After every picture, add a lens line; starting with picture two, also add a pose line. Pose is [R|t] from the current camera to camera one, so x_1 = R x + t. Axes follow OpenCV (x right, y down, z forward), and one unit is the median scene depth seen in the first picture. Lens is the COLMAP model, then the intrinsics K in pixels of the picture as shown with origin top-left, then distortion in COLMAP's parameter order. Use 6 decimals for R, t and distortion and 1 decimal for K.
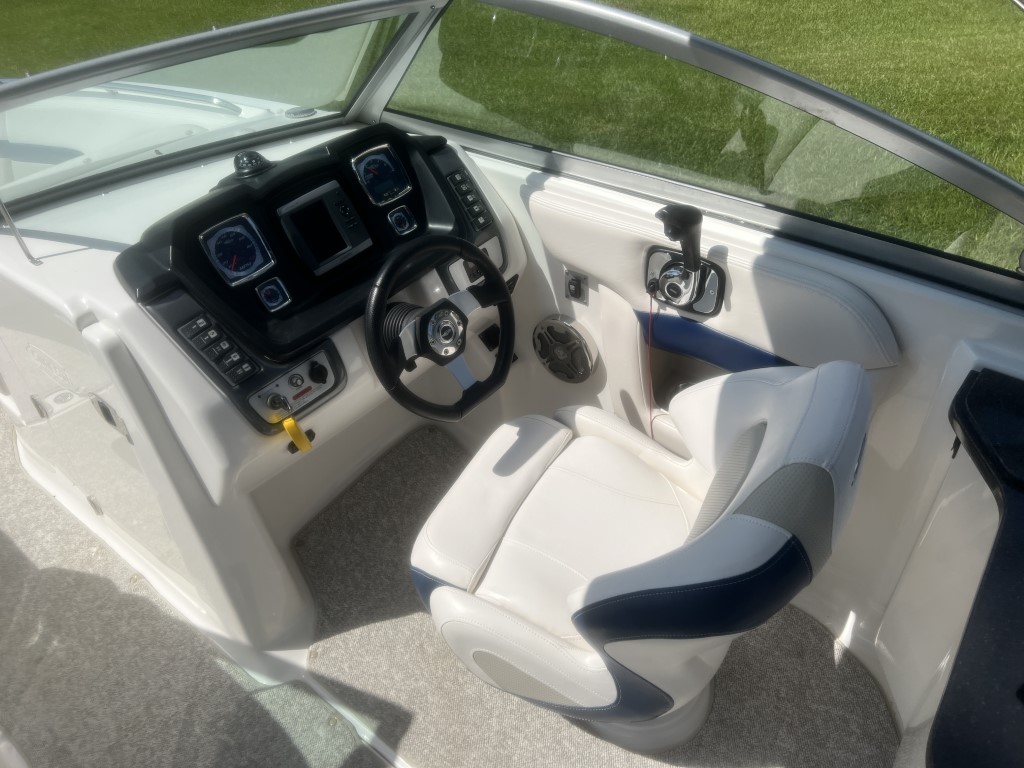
lens RADIAL K [[772.0, 0, 512.0], [0, 772.0, 384.0], [0, 0, 1]] dist [0.054122, -0.065878]
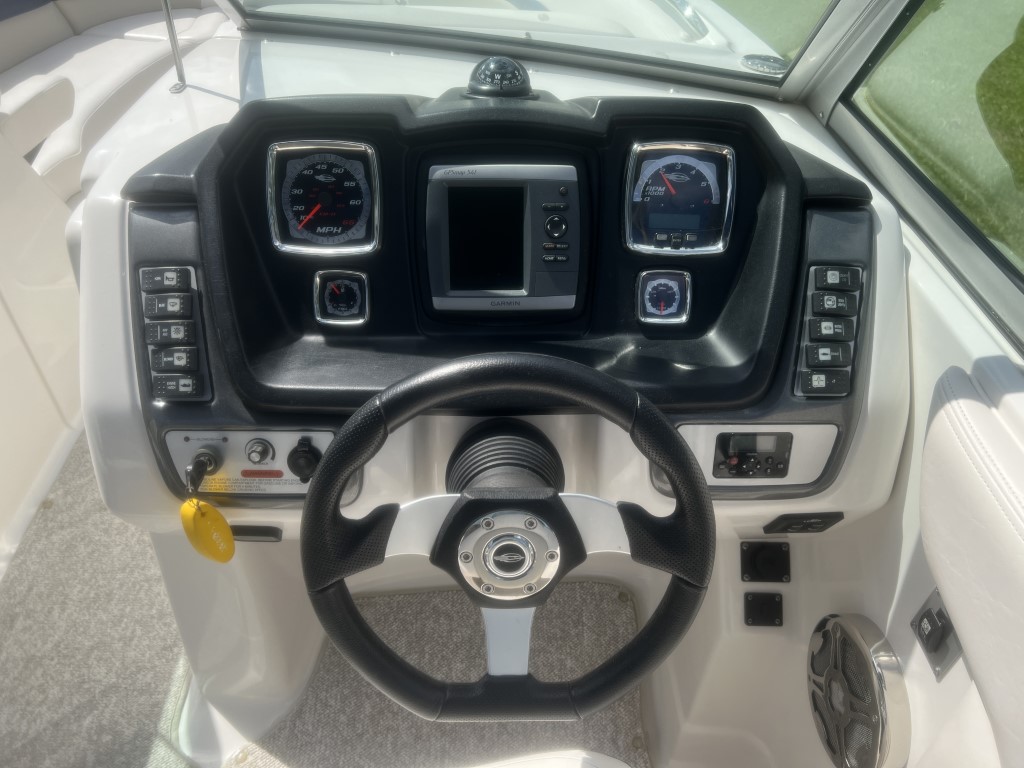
lens RADIAL K [[772.0, 0, 512.0], [0, 772.0, 384.0], [0, 0, 1]] dist [0.054122, -0.065878]
pose [[0.653415, 0.557987, -0.511565, 0.077245], [-0.533963, 0.818750, 0.211024, -0.210741], [0.536593, 0.135271, 0.832929, 0.523591]]
